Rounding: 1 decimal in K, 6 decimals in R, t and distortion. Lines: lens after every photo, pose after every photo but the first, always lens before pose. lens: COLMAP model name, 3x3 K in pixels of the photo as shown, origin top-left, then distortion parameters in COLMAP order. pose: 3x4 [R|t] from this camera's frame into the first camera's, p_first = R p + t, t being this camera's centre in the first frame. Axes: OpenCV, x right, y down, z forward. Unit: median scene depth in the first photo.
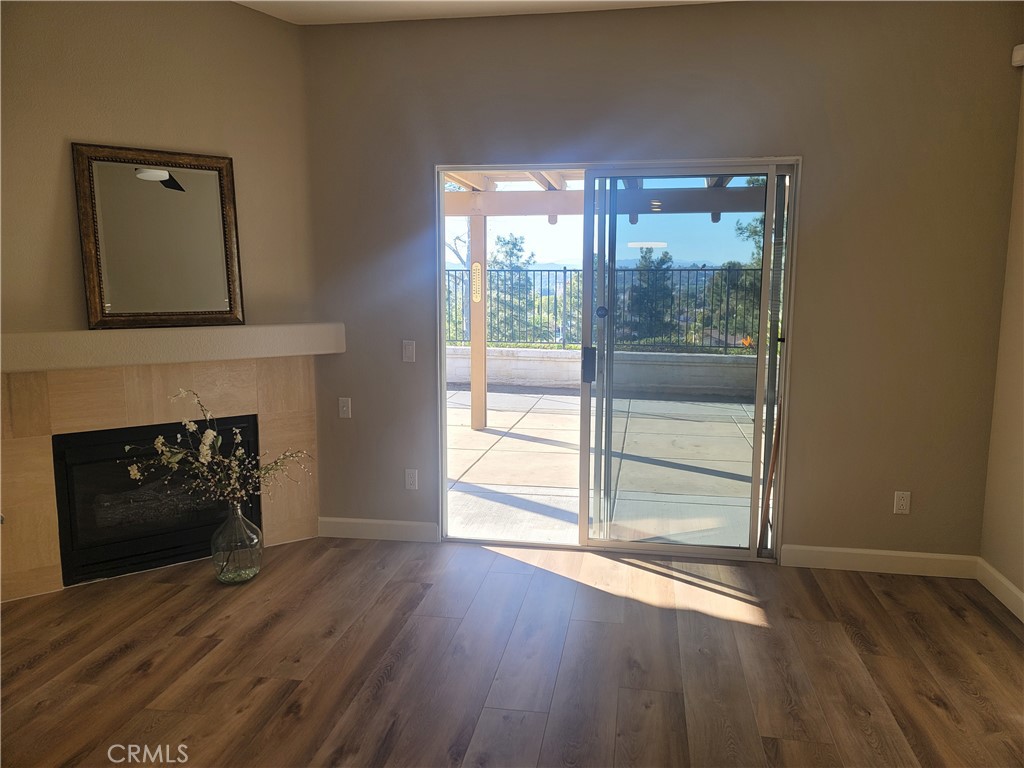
lens RADIAL K [[747.4, 0, 519.5], [0, 747.4, 381.6], [0, 0, 1]] dist [0.079989, -0.070962]
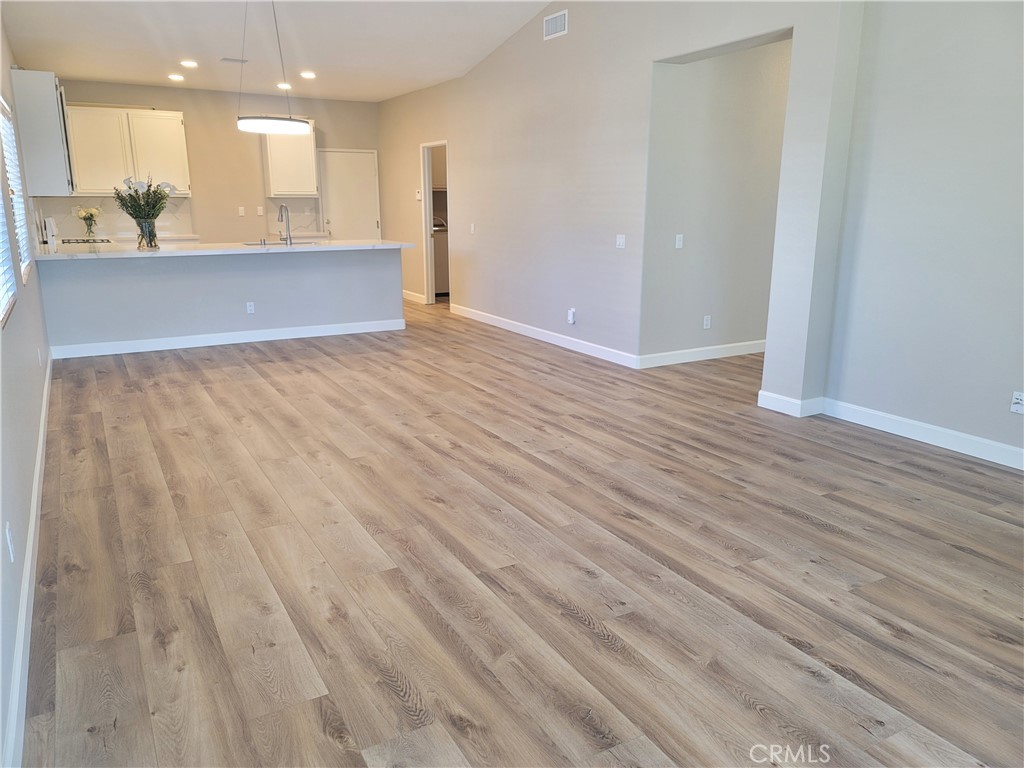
lens RADIAL K [[748.6, 0, 504.6], [0, 748.6, 376.3], [0, 0, 1]] dist [0.082190, -0.069941]
pose [[-0.778008, 0.141298, -0.612159, 0.490926], [-0.088906, 0.939813, 0.329919, -0.091646], [0.621932, 0.311104, -0.718620, 0.806870]]
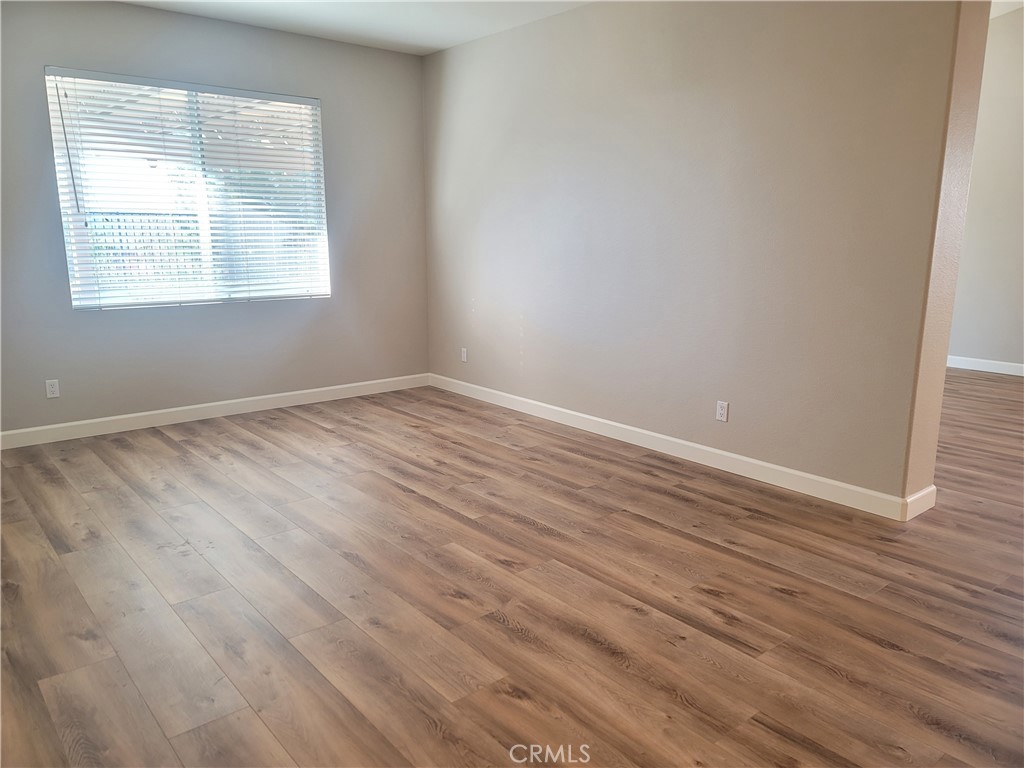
lens RADIAL K [[748.6, 0, 504.6], [0, 748.6, 376.3], [0, 0, 1]] dist [0.082190, -0.069941]
pose [[0.654189, -0.145950, 0.742116, -1.815789], [0.103105, 0.989254, 0.103665, 0.033950], [-0.749270, 0.008700, 0.662207, -0.125835]]
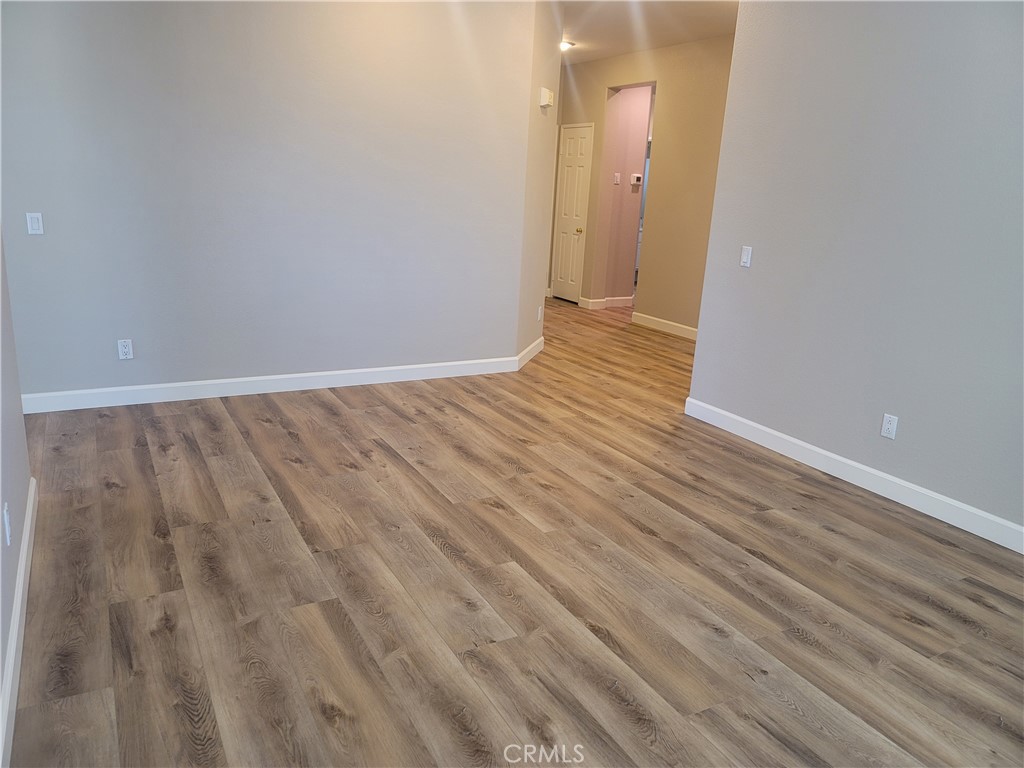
lens RADIAL K [[748.6, 0, 504.6], [0, 748.6, 376.3], [0, 0, 1]] dist [0.082190, -0.069941]
pose [[-0.786545, 0.115882, -0.606563, -0.703356], [-0.135879, 0.925687, 0.353046, -0.134146], [0.602399, 0.360105, -0.712348, 1.016329]]
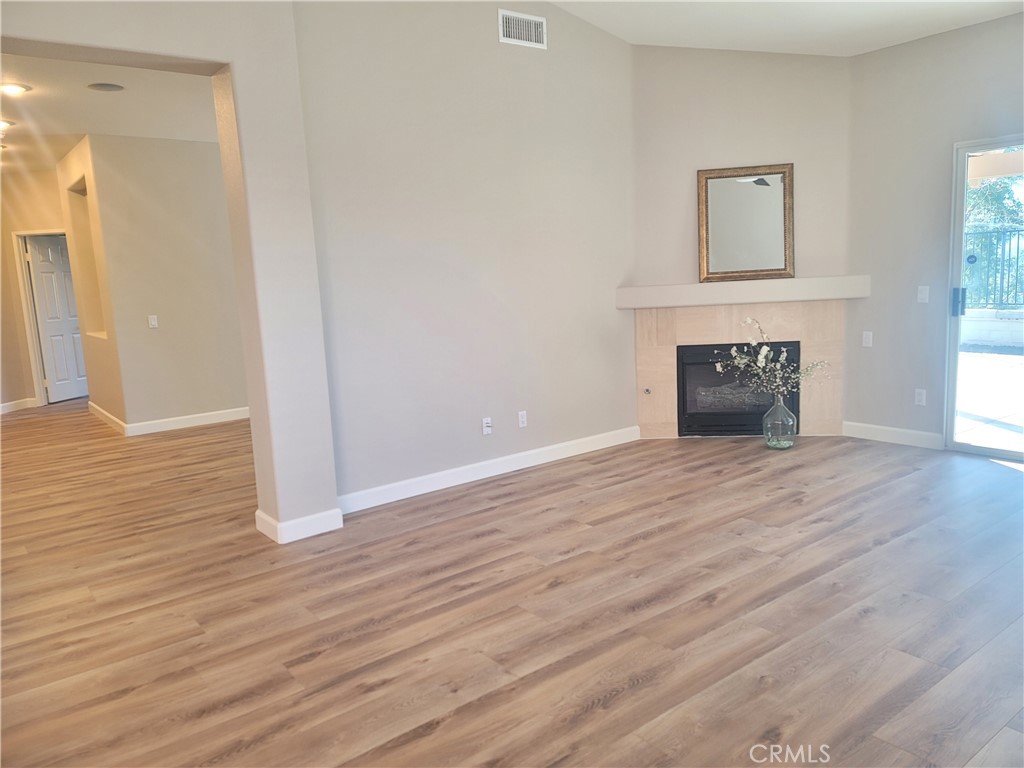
lens RADIAL K [[737.7, 0, 521.6], [0, 737.7, 380.3], [0, 0, 1]] dist [0.088641, -0.069377]
pose [[0.734142, 0.061422, -0.676212, 0.235799], [-0.043374, 0.998108, 0.043571, 0.082769], [0.677609, -0.002657, 0.735417, -0.415629]]
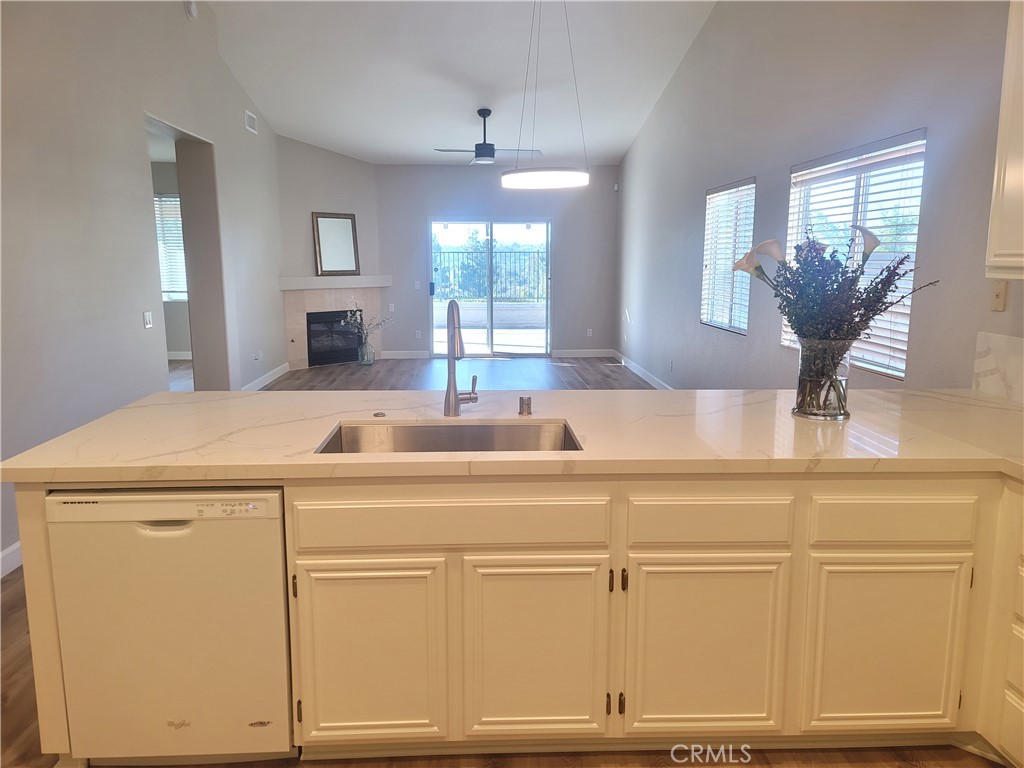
lens RADIAL K [[740.3, 0, 492.3], [0, 740.3, 379.5], [0, 0, 1]] dist [0.062216, -0.000521]
pose [[0.980834, -0.036112, 0.191471, -0.429839], [0.031088, 0.999091, 0.029182, 0.240724], [-0.192351, -0.022670, 0.981064, -1.755511]]
